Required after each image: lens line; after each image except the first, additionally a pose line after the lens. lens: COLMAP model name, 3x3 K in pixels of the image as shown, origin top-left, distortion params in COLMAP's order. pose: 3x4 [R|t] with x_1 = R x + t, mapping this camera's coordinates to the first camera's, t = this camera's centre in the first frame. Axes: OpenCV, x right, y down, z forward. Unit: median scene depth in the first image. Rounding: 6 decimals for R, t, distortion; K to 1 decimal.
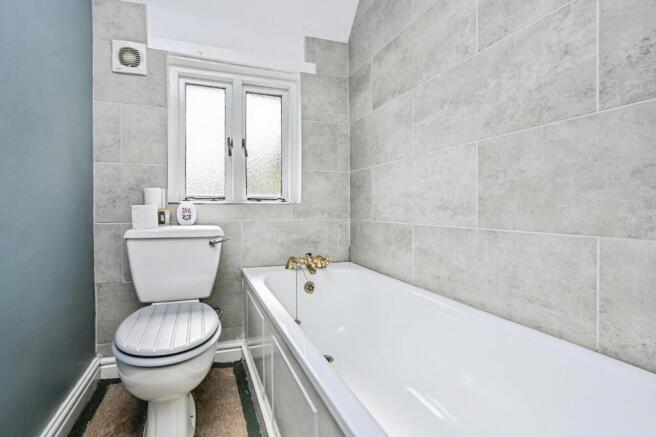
lens RADIAL K [[264.7, 0, 287.0], [0, 264.7, 213.5], [0, 0, 1]] dist [-0.002809, -0.000247]
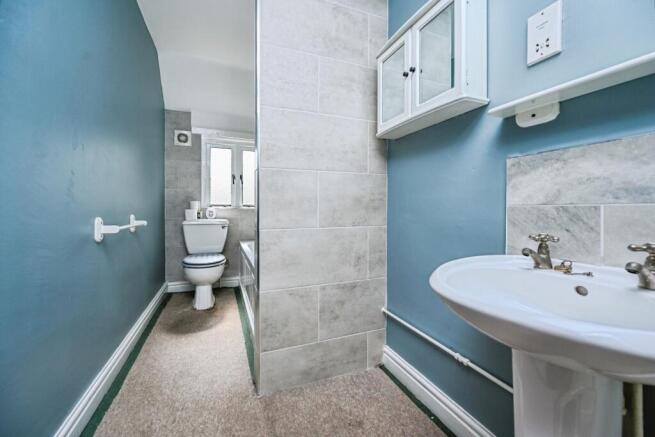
lens RADIAL K [[264.3, 0, 329.7], [0, 264.3, 213.2], [0, 0, 1]] dist [-0.002809, -0.000247]
pose [[0.996142, 0.001379, 0.087740, 0.370457], [-0.000798, 0.999978, -0.006657, 0.011097], [-0.087747, 0.006562, 0.996121, -1.154462]]
